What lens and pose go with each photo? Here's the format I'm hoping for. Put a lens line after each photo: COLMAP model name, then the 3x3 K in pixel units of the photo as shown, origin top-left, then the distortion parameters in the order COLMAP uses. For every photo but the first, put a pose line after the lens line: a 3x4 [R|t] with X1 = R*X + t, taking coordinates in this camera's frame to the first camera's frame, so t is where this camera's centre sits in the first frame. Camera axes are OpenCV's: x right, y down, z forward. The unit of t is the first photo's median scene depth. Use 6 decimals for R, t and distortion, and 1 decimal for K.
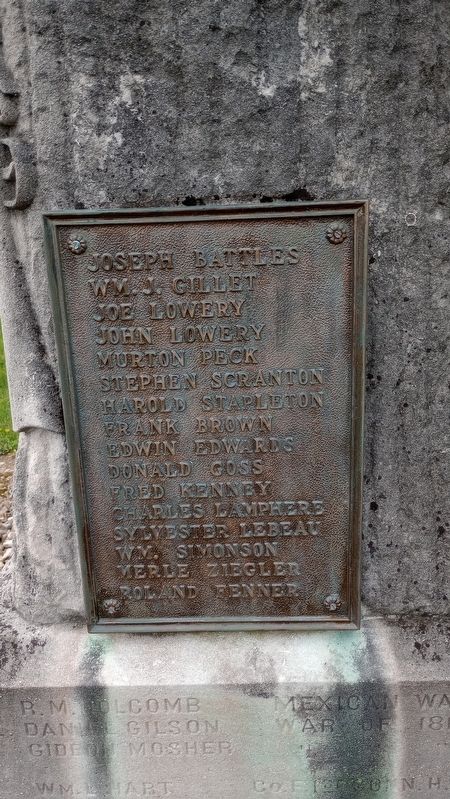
lens RADIAL K [[684.6, 0, 225.0], [0, 684.6, 399.5], [0, 0, 1]] dist [0.055950, -0.075480]
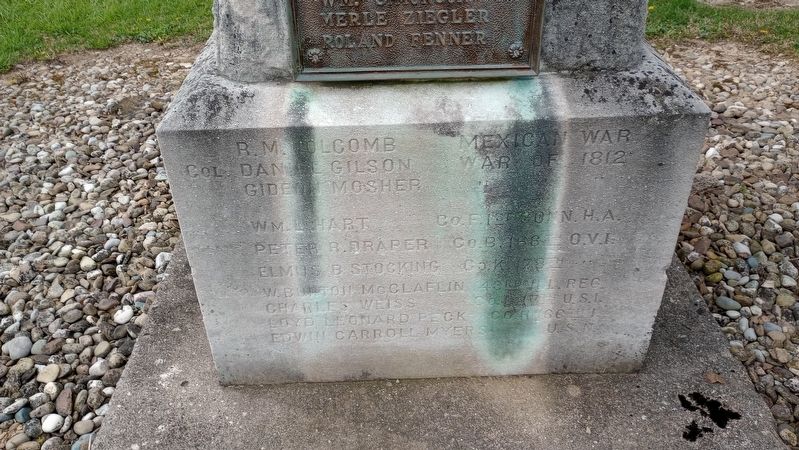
lens RADIAL K [[684.6, 0, 399.5], [0, 684.6, 225.0], [0, 0, 1]] dist [0.055950, -0.075480]
pose [[0.998742, -0.007661, 0.049562, -0.086461], [-0.006962, 0.957514, 0.288303, 0.241543], [-0.049665, -0.288285, 0.956256, -0.131001]]
